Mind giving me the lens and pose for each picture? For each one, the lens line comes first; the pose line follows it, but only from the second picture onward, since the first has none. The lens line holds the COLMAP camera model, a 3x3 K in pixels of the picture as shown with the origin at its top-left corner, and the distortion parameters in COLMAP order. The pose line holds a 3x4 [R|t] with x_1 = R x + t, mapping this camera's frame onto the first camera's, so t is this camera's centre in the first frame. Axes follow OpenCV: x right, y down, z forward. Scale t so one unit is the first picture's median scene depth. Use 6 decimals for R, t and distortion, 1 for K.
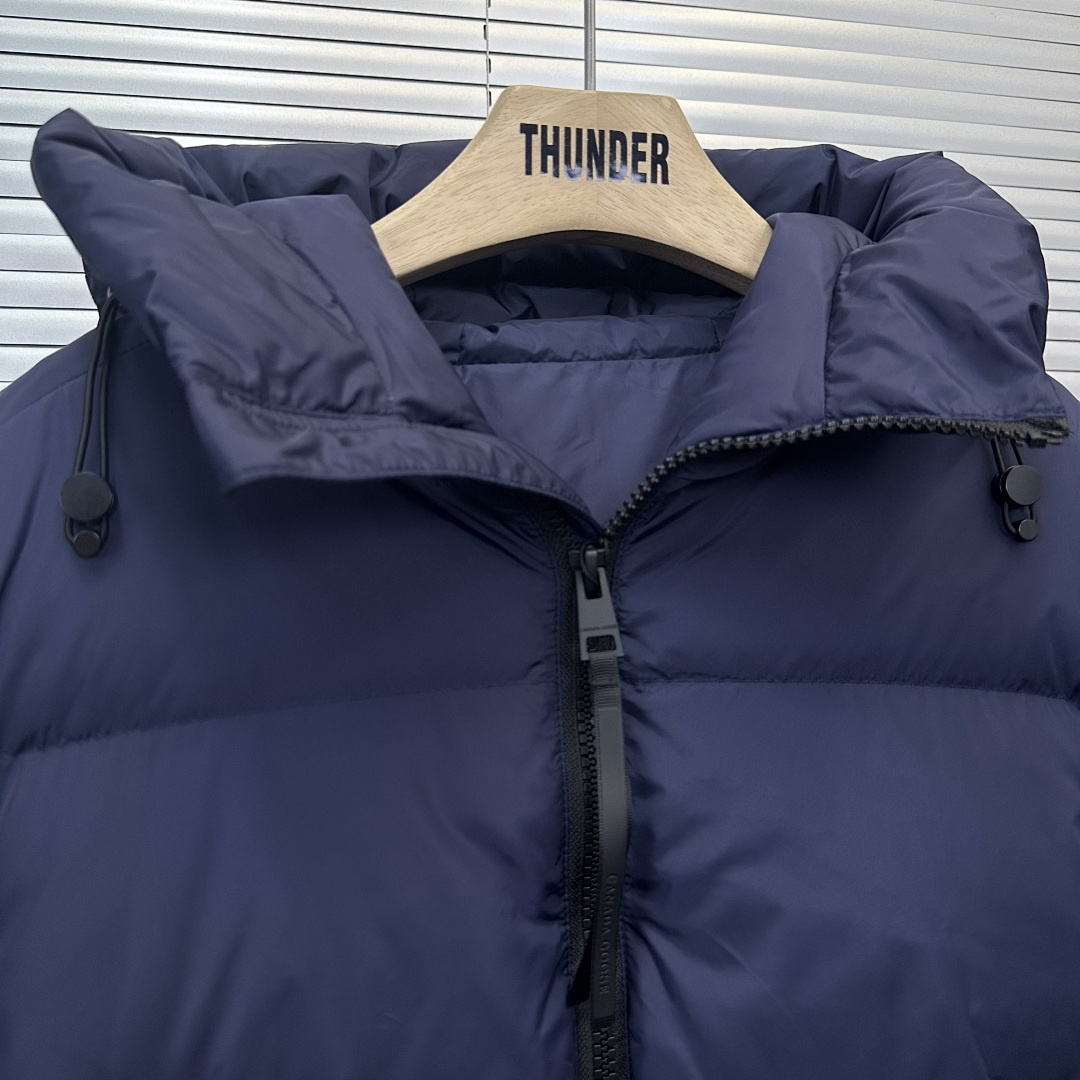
lens RADIAL K [[994.8, 0, 537.5], [0, 994.8, 573.6], [0, 0, 1]] dist [0.093687, -0.165374]
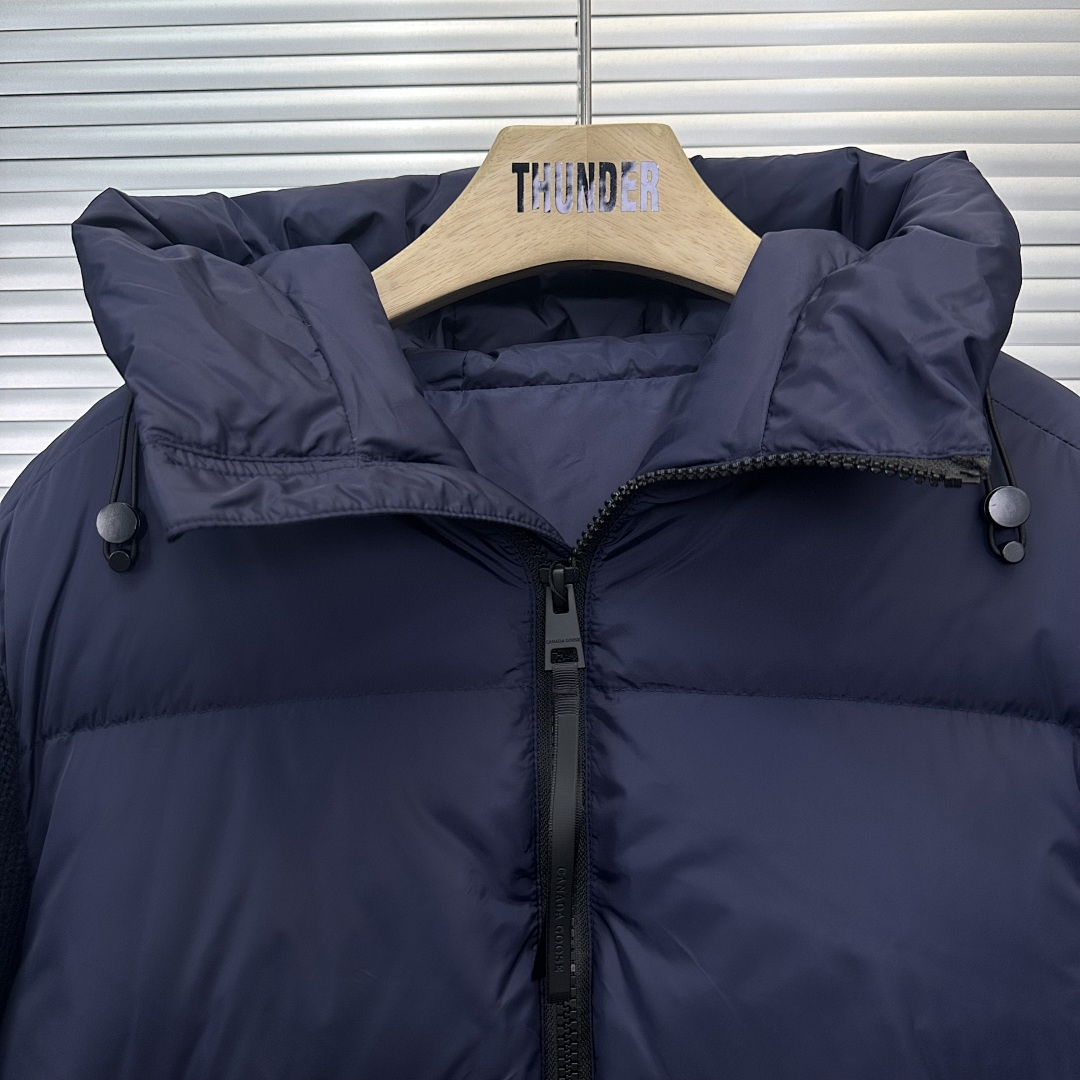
lens RADIAL K [[994.8, 0, 537.5], [0, 994.8, 573.6], [0, 0, 1]] dist [0.093687, -0.165374]
pose [[0.977052, 0.021503, -0.211911, 0.256927], [-0.010526, 0.998550, 0.052795, -0.073645], [0.212739, -0.049353, 0.975862, -0.057626]]
